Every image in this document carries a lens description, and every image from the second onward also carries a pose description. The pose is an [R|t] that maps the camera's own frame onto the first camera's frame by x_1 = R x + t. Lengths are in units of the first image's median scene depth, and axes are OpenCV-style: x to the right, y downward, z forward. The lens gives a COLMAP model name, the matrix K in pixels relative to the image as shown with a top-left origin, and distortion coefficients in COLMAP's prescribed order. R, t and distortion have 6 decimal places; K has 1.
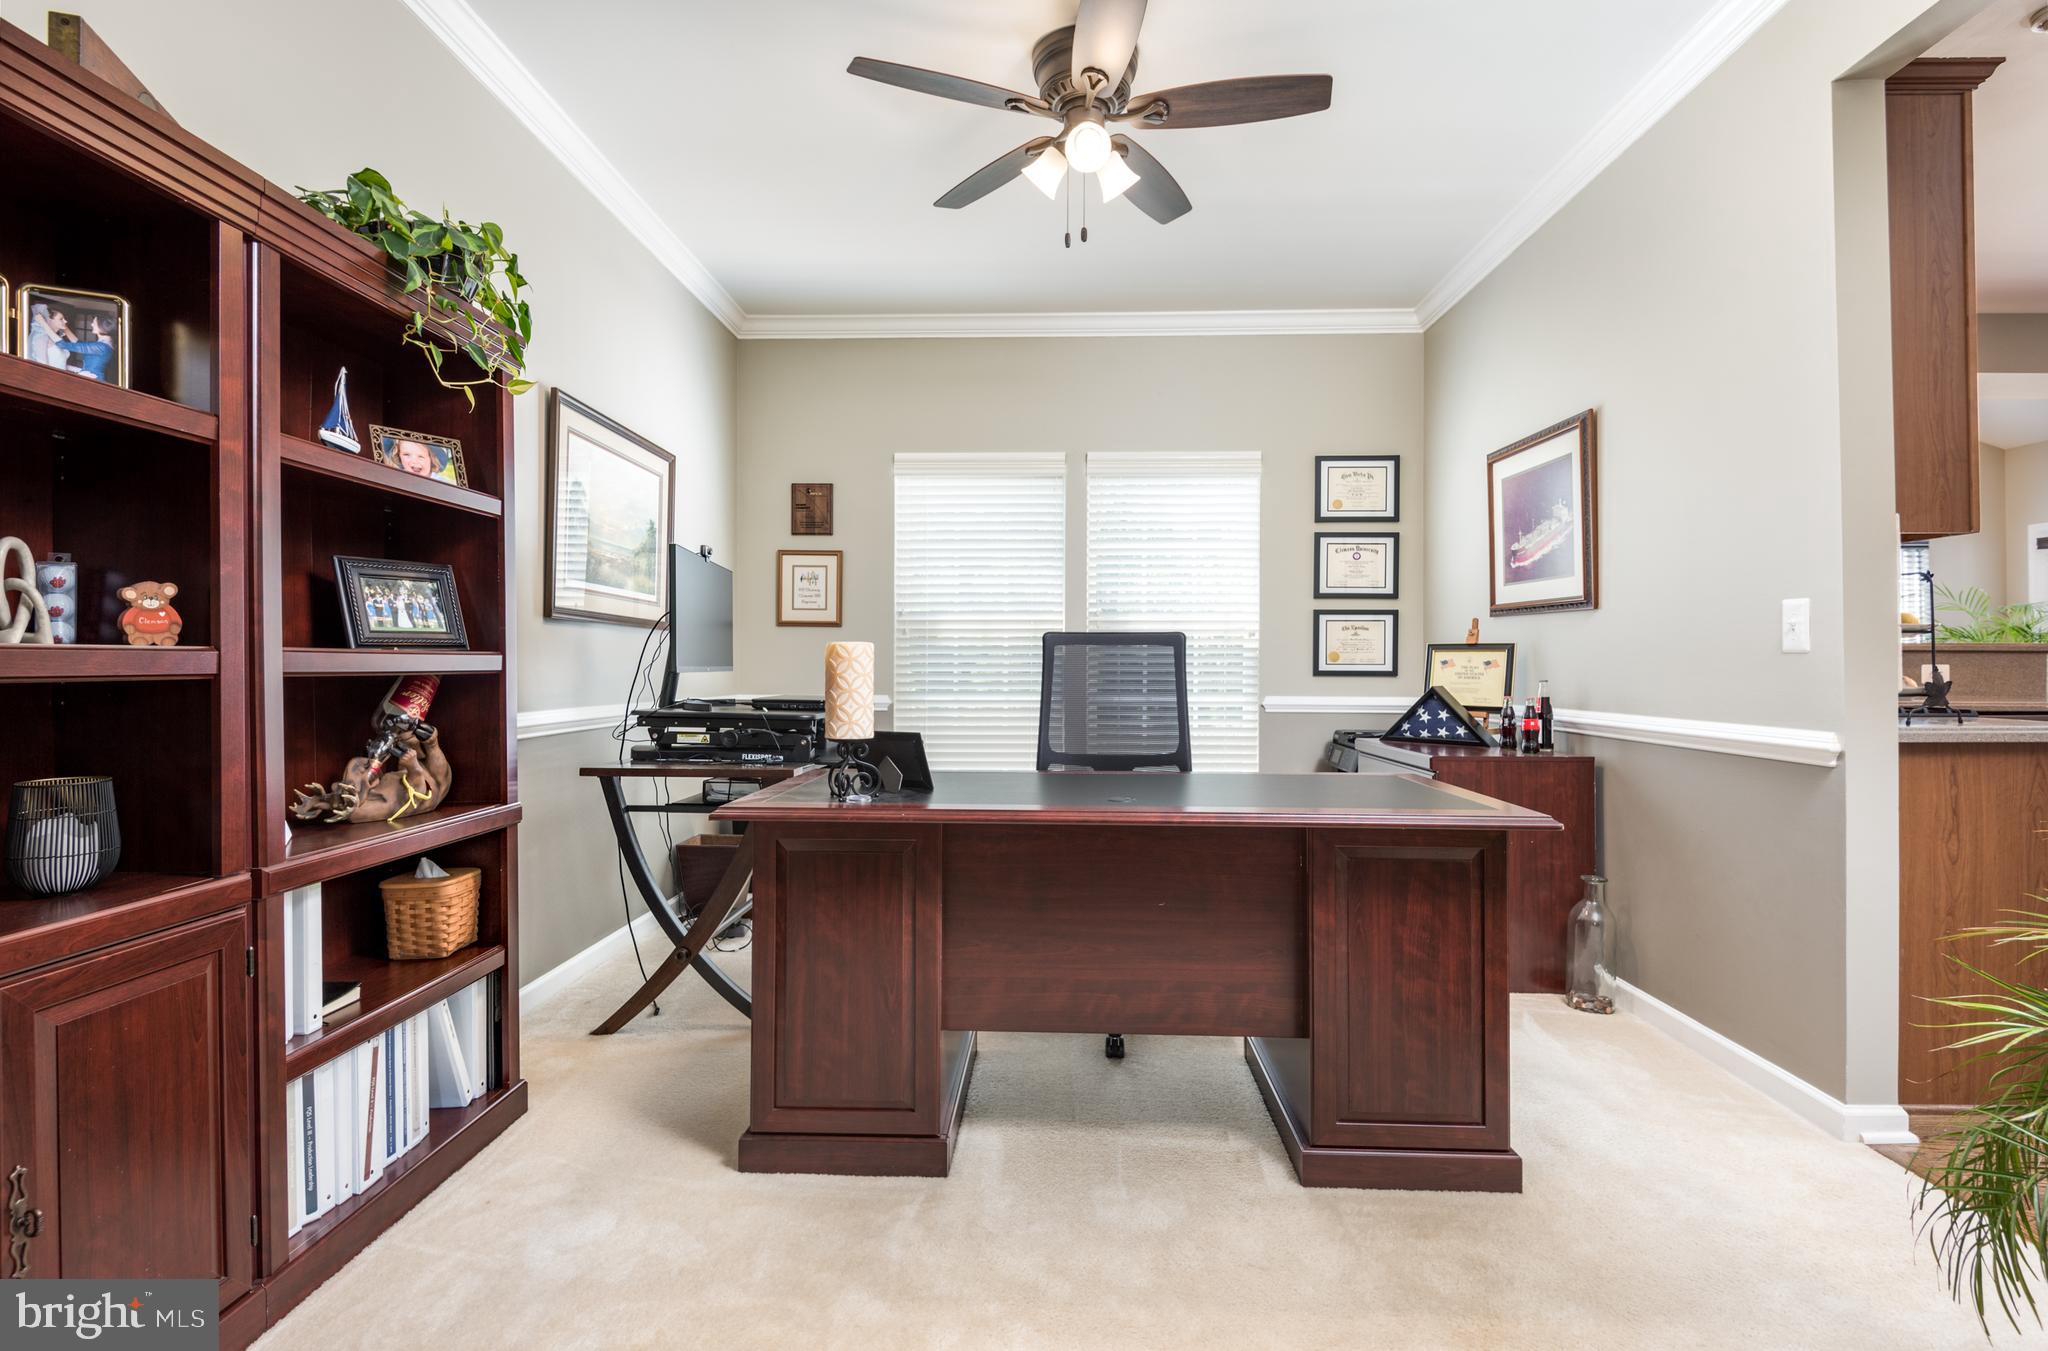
lens RADIAL K [[964.6, 0, 1024.1], [0, 964.6, 651.9], [0, 0, 1]] dist [0.024192, -0.025628]
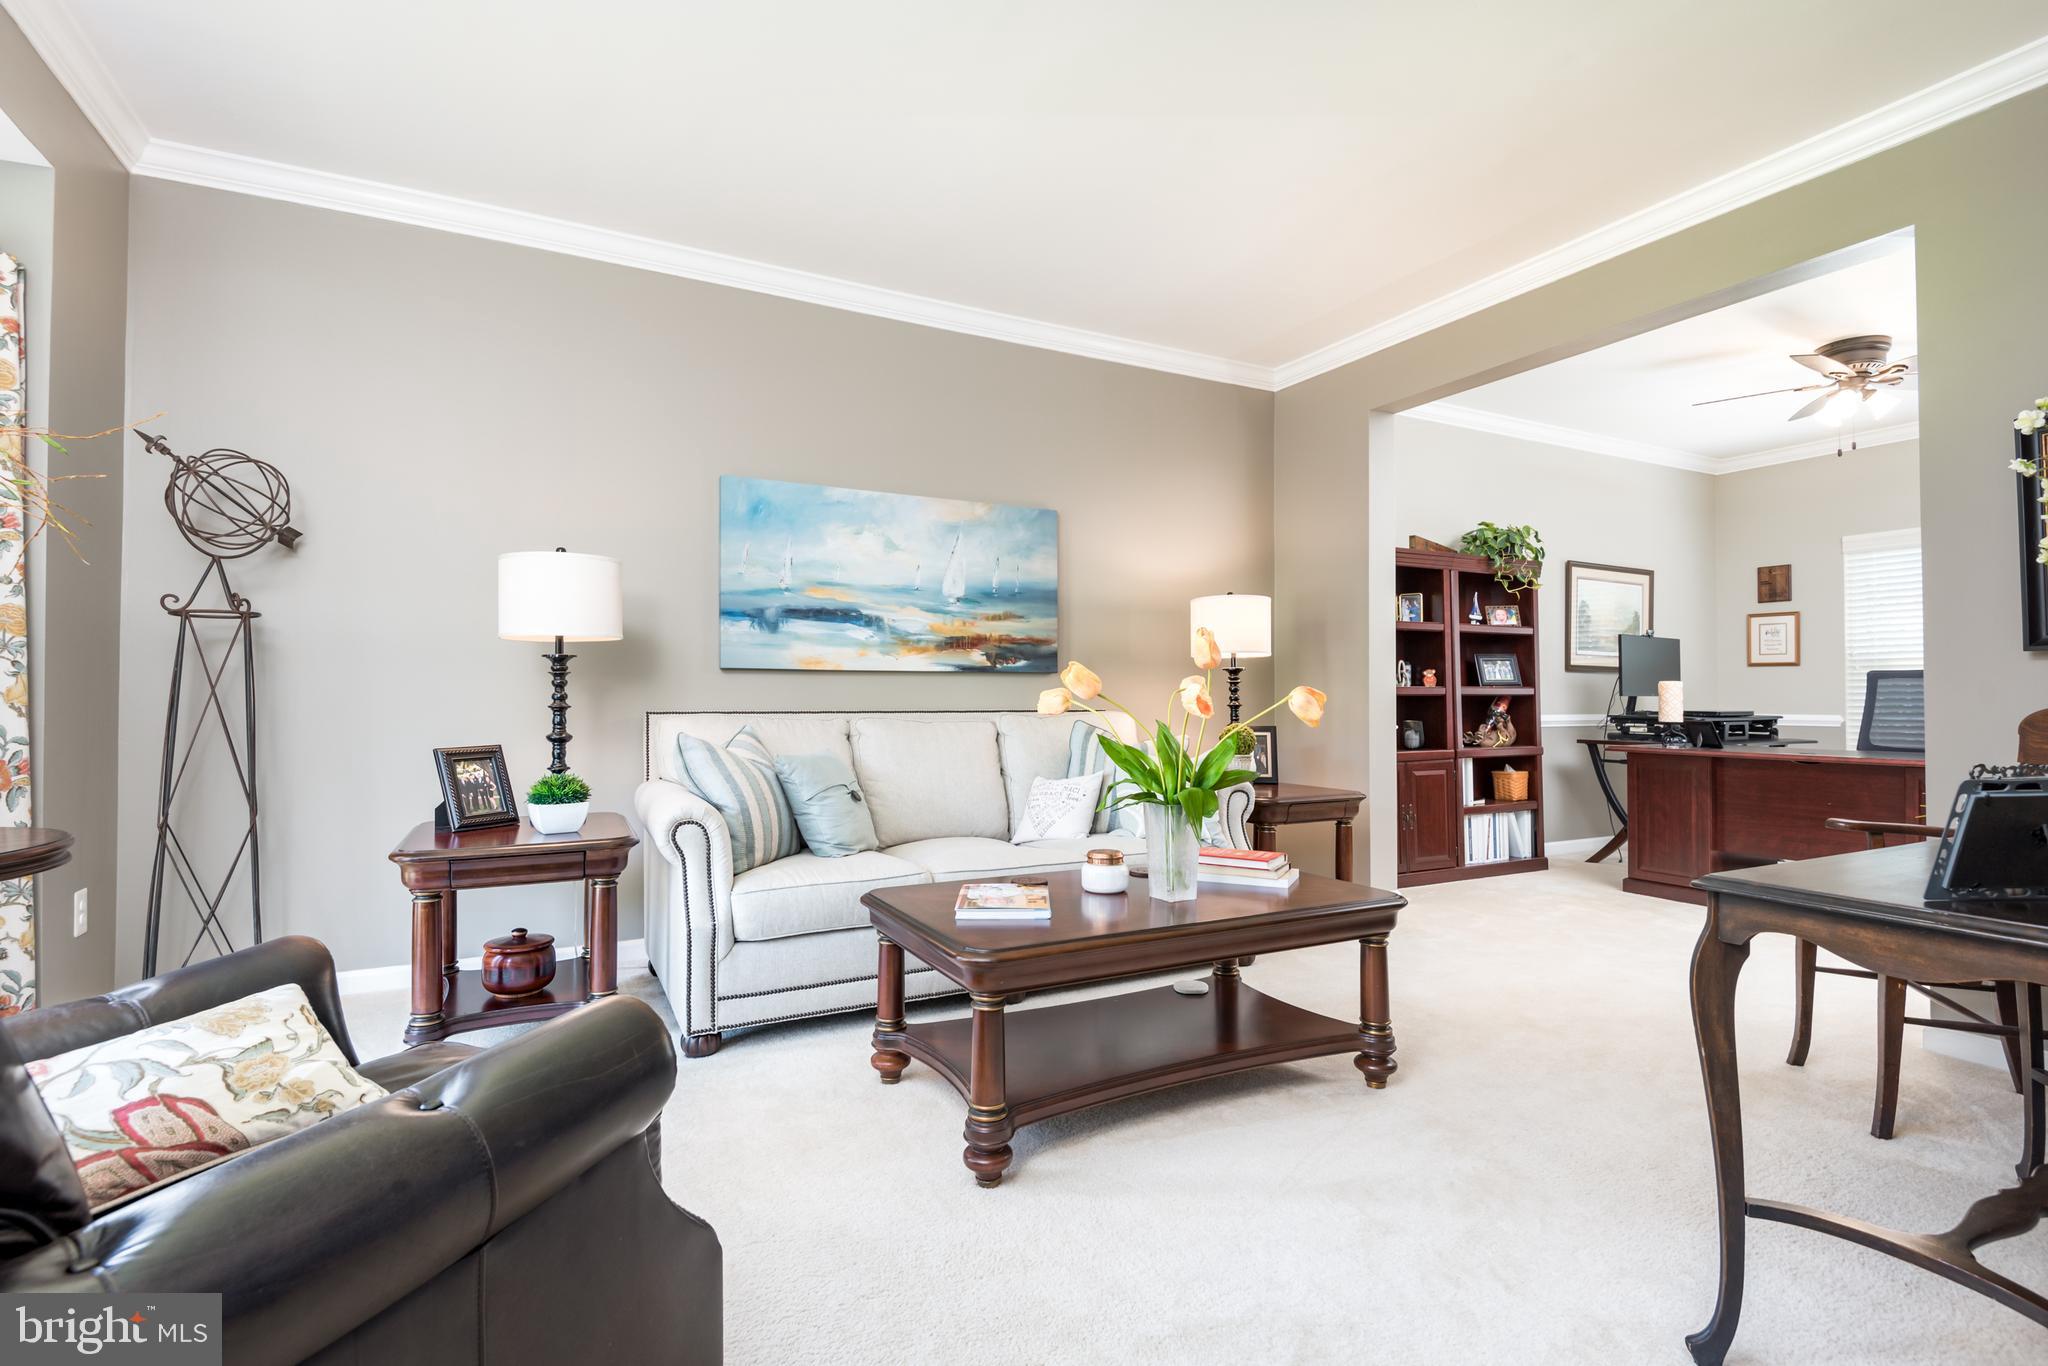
lens RADIAL K [[978.2, 0, 1024.0], [0, 978.2, 683.0], [0, 0, 1]] dist [0.032230, -0.023900]
pose [[0.496400, -0.012969, -0.867997, 1.127101], [0.012078, 0.999895, -0.008032, -0.006167], [0.868010, -0.006497, 0.496505, -1.567870]]
